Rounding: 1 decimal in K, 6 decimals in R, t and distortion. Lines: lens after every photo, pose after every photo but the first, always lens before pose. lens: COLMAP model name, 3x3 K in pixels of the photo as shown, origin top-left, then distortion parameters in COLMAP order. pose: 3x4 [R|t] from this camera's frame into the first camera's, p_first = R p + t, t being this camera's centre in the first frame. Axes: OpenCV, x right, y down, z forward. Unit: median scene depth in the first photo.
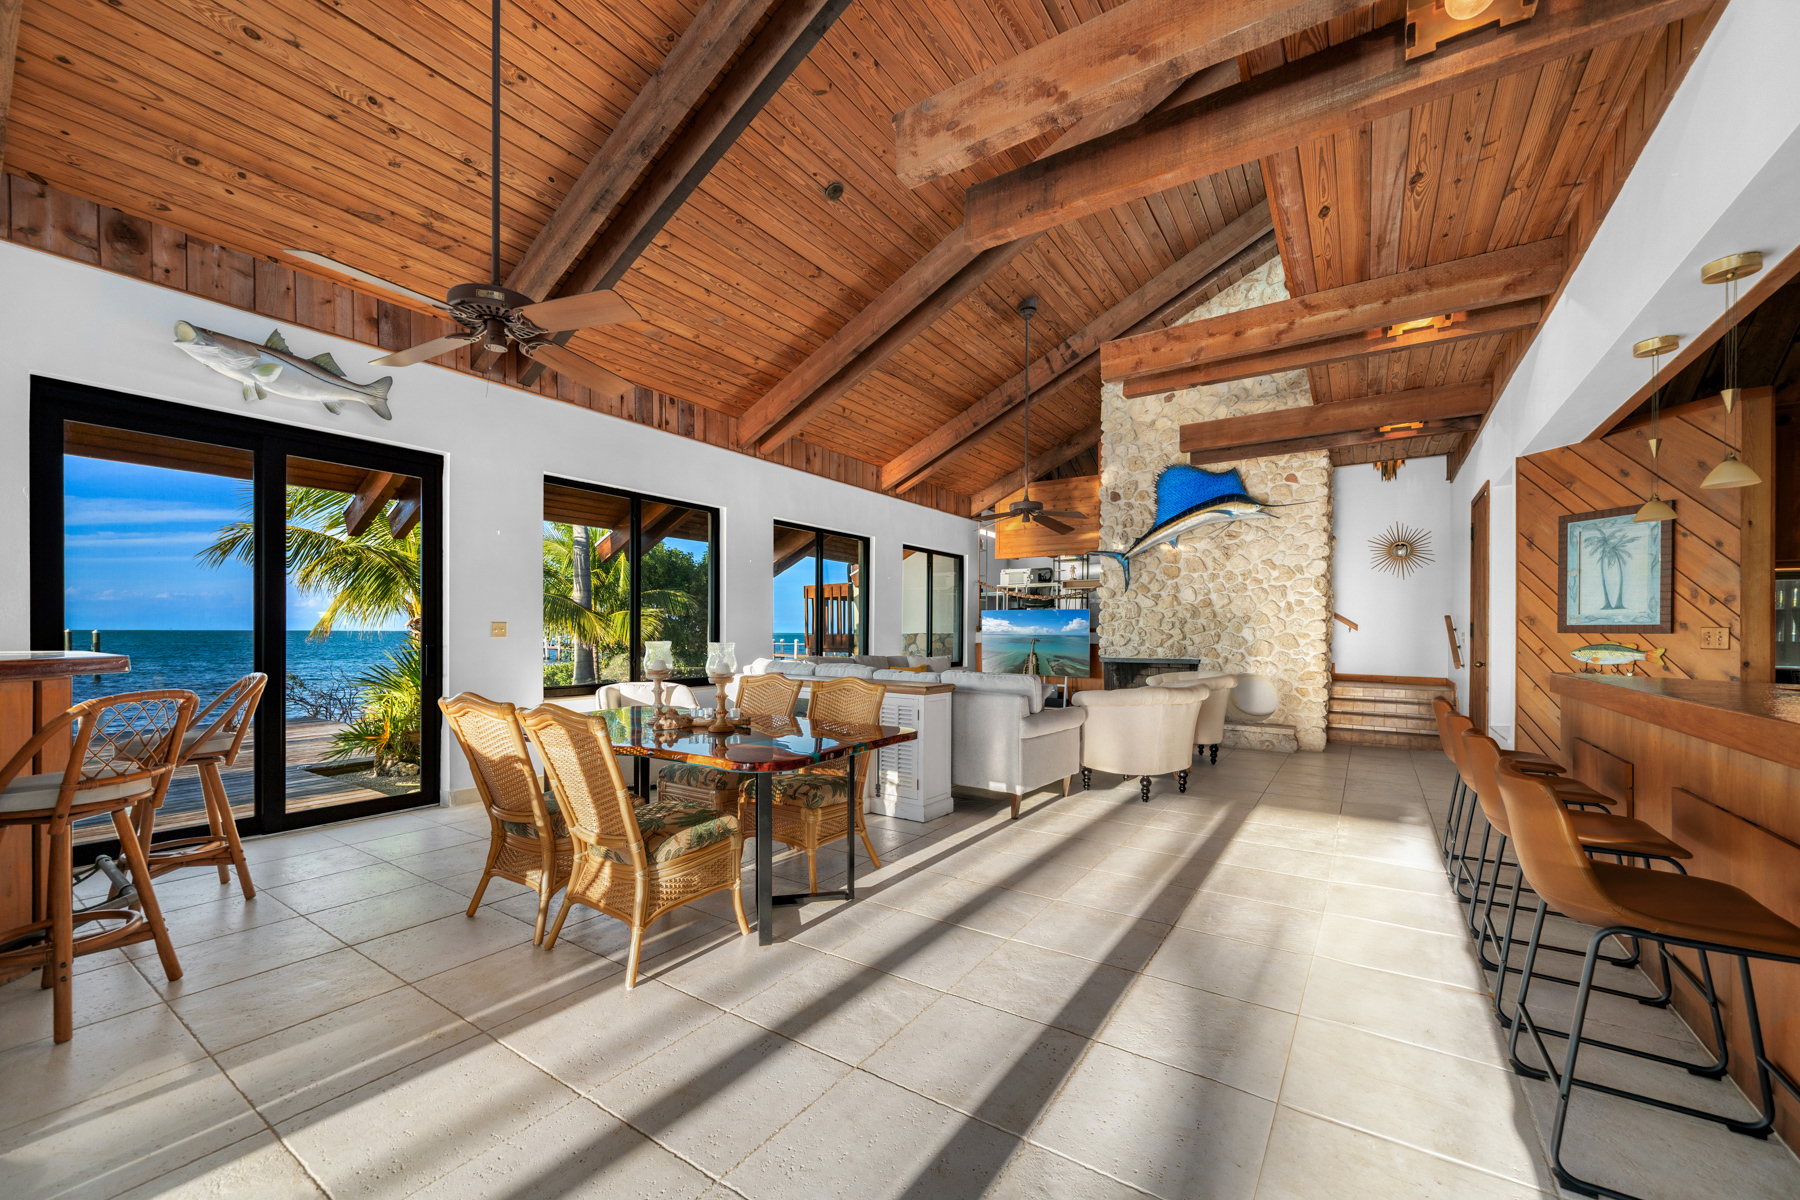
lens RADIAL K [[701.8, 0, 887.7], [0, 701.8, 636.5], [0, 0, 1]] dist [0.001148, 0.000071]
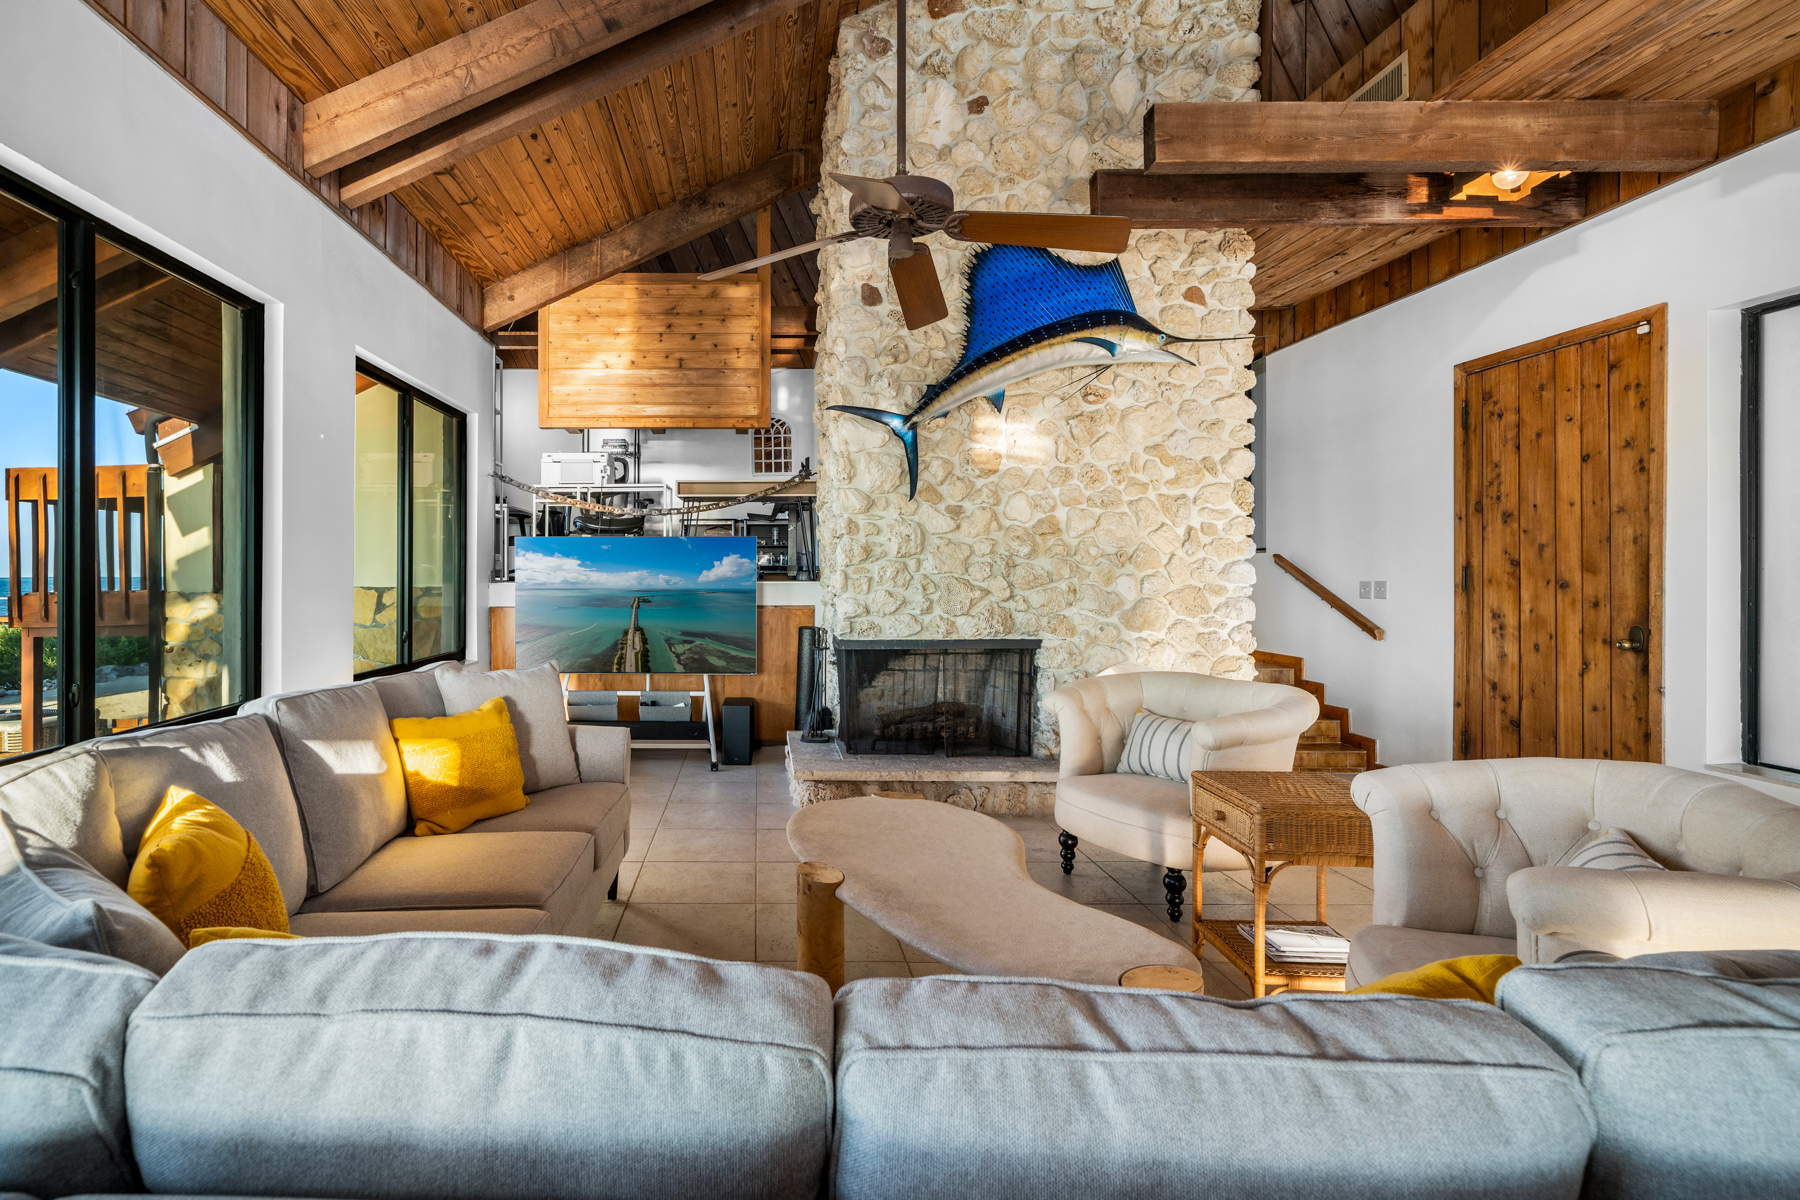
lens RADIAL K [[862.8, 0, 742.2], [0, 862.8, 571.4], [0, 0, 1]] dist [0.001497, 0.000043]
pose [[0.833804, -0.005642, 0.552032, -0.067580], [0.008796, 0.999957, -0.003065, -0.014719], [-0.551990, 0.007411, 0.833817, 0.579913]]
